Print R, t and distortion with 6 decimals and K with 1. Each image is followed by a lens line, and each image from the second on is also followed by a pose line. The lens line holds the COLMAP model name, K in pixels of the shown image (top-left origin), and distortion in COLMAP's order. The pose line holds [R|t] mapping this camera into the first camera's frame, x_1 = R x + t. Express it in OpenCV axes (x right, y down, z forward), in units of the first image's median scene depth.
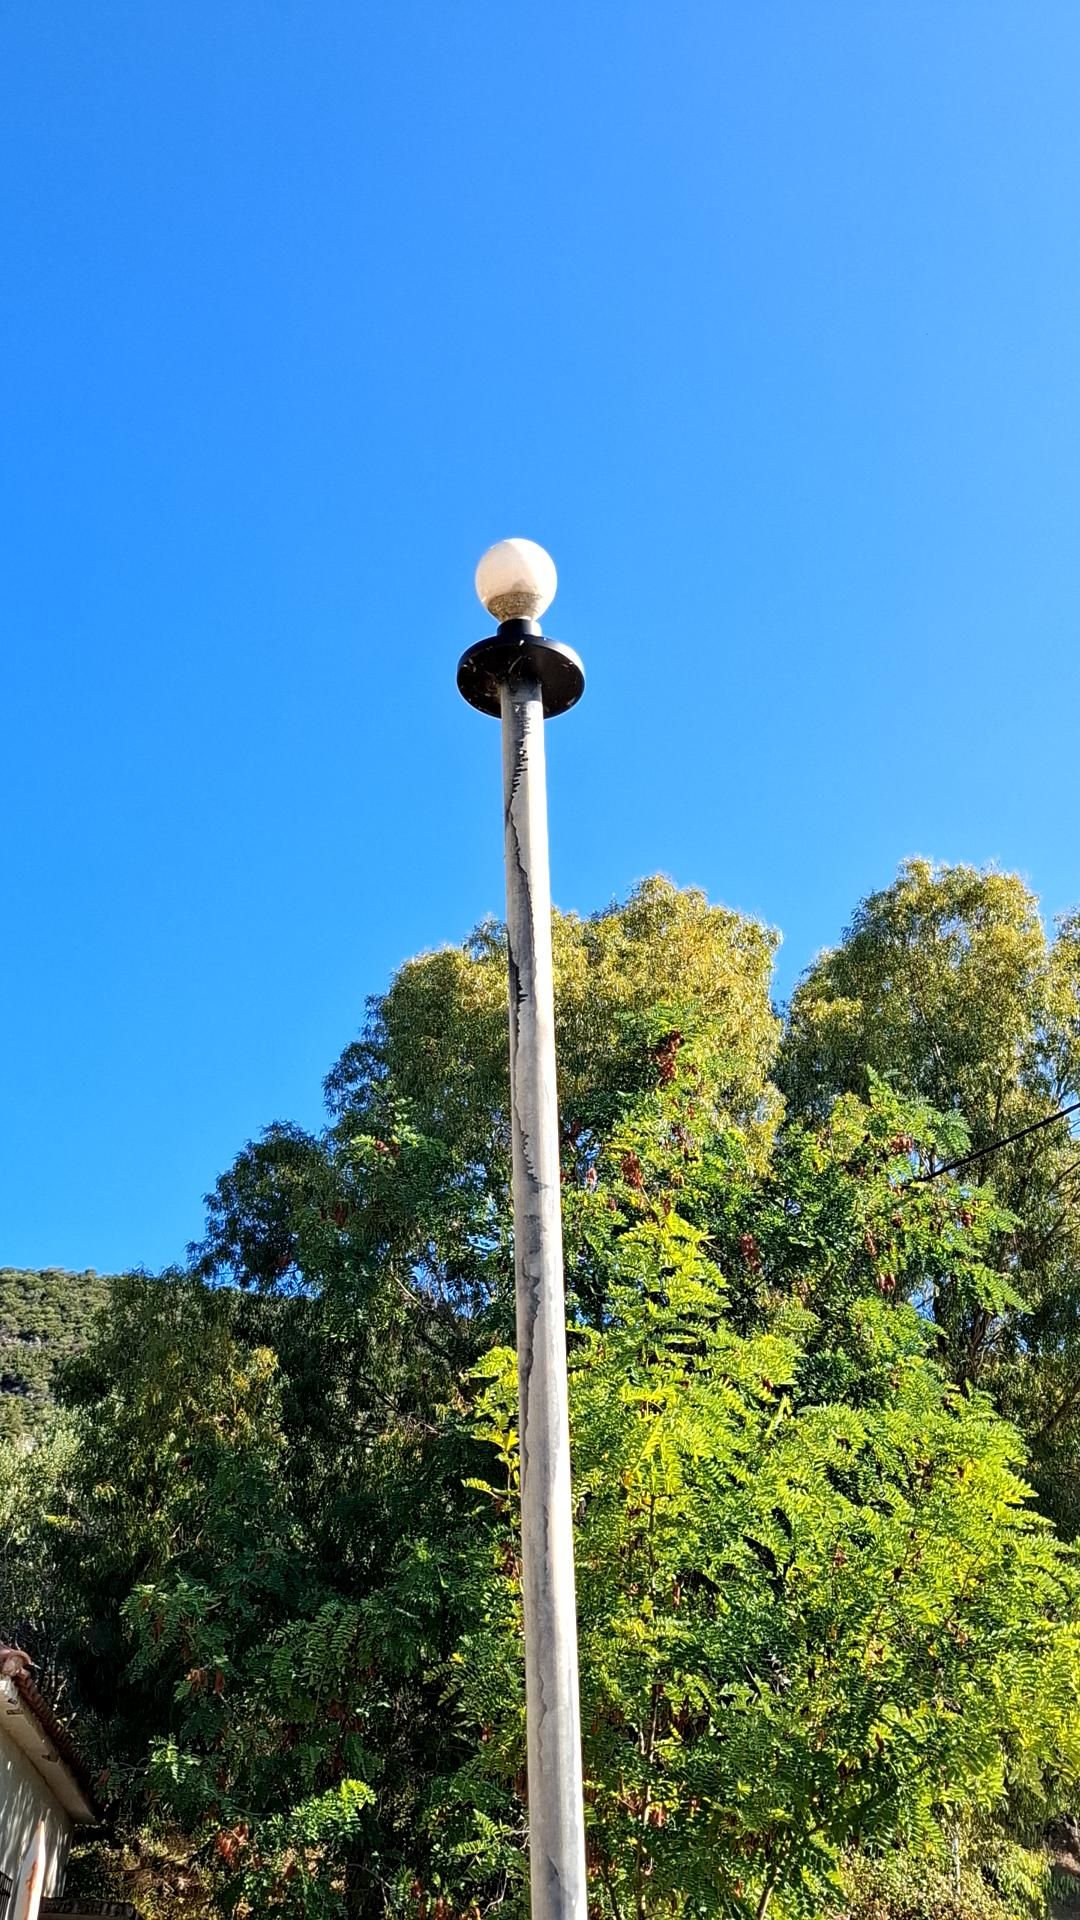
lens RADIAL K [[1987.9, 0, 535.3], [0, 1987.9, 959.6], [0, 0, 1]] dist [0.251915, -0.650742]
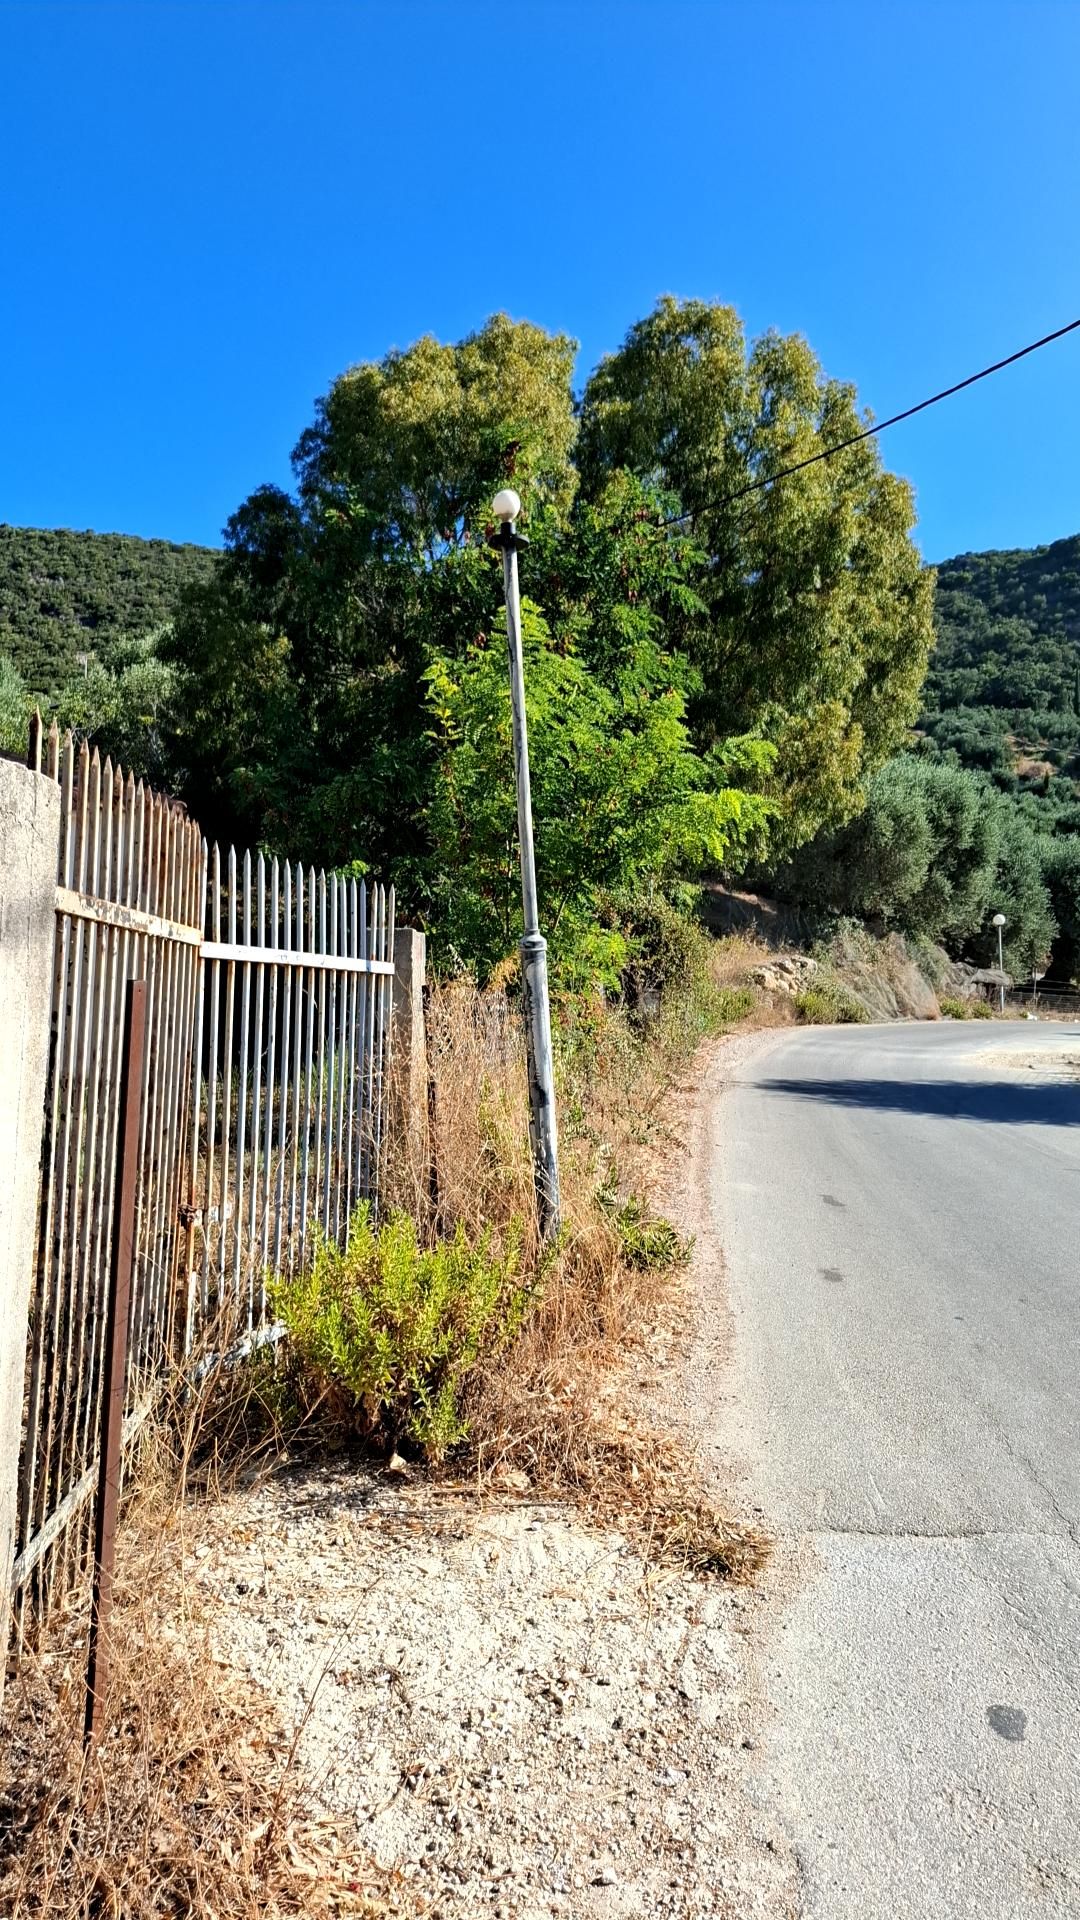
lens RADIAL K [[1298.0, 0, 550.2], [0, 1298.0, 953.0], [0, 0, 1]] dist [0.106579, -0.119141]
pose [[0.994389, -0.029392, 0.101616, -0.023038], [-0.018995, 0.895395, 0.444867, -0.065830], [-0.104062, -0.444302, 0.889813, -0.150127]]
